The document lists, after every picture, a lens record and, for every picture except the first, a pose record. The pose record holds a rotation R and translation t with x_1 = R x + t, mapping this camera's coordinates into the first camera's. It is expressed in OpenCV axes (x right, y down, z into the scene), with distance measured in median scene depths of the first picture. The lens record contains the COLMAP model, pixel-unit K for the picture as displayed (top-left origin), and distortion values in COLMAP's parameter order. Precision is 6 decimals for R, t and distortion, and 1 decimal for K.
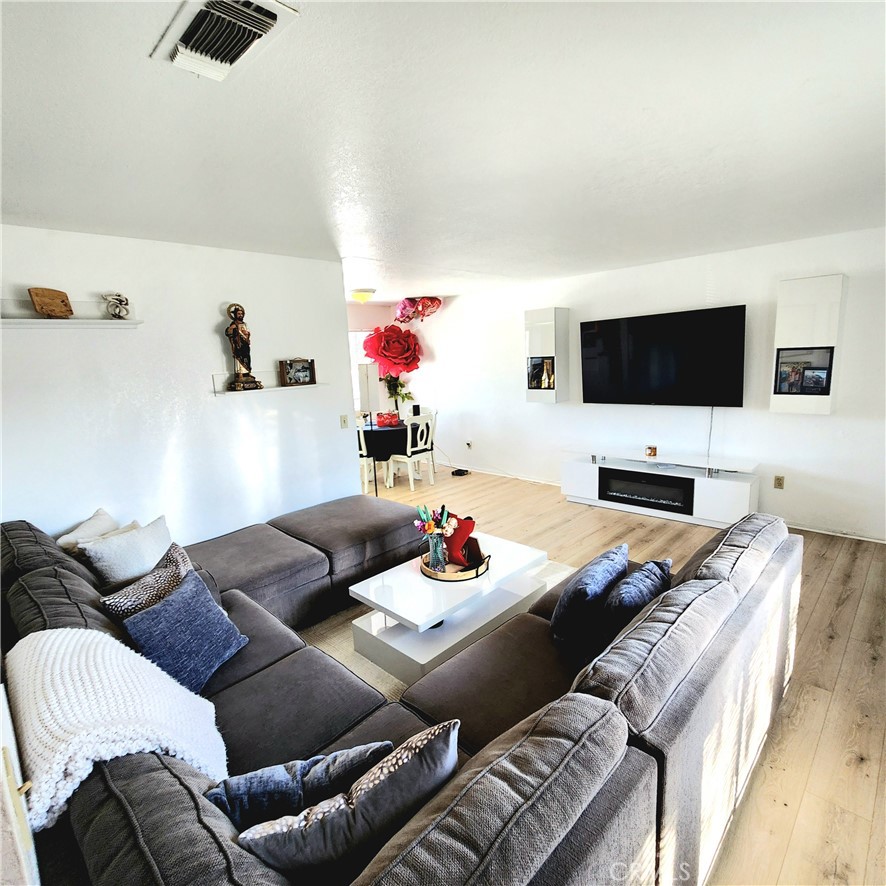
lens RADIAL K [[482.3, 0, 442.1], [0, 482.3, 443.6], [0, 0, 1]] dist [0.002398, -0.001712]
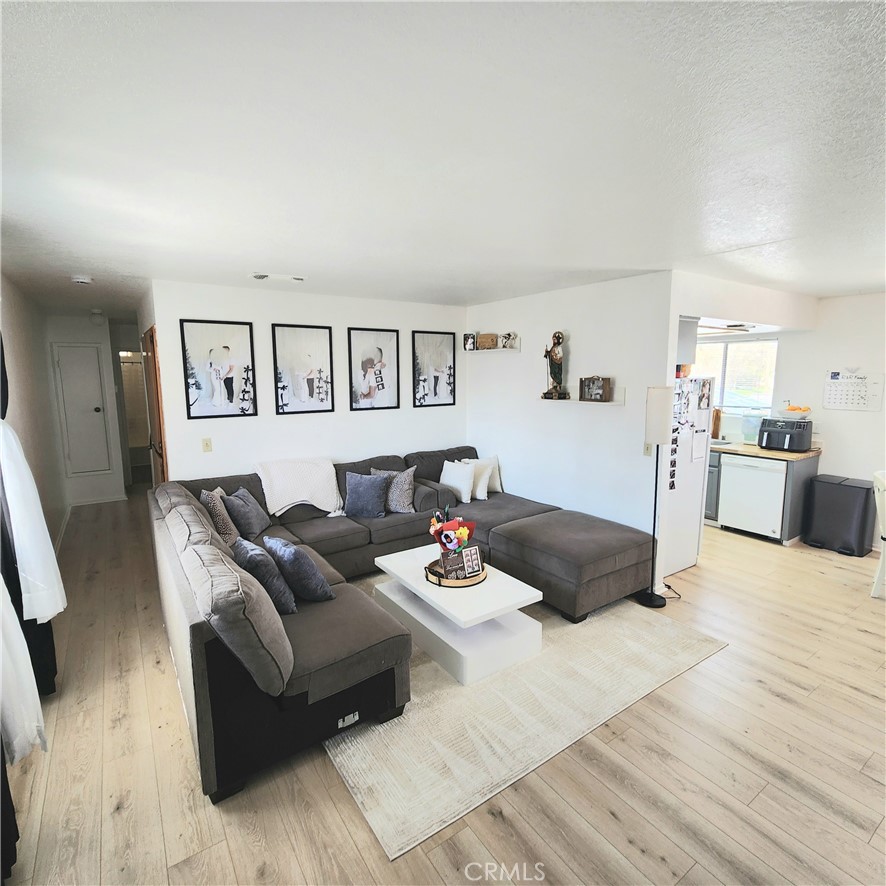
lens RADIAL K [[482.3, 0, 447.4], [0, 482.3, 438.1], [0, 0, 1]] dist [0.002398, -0.001712]
pose [[-0.177605, 0.178263, -0.967822, 0.820492], [-0.169070, 0.963307, 0.208457, -0.212437], [0.969470, 0.200652, -0.140950, 0.856175]]
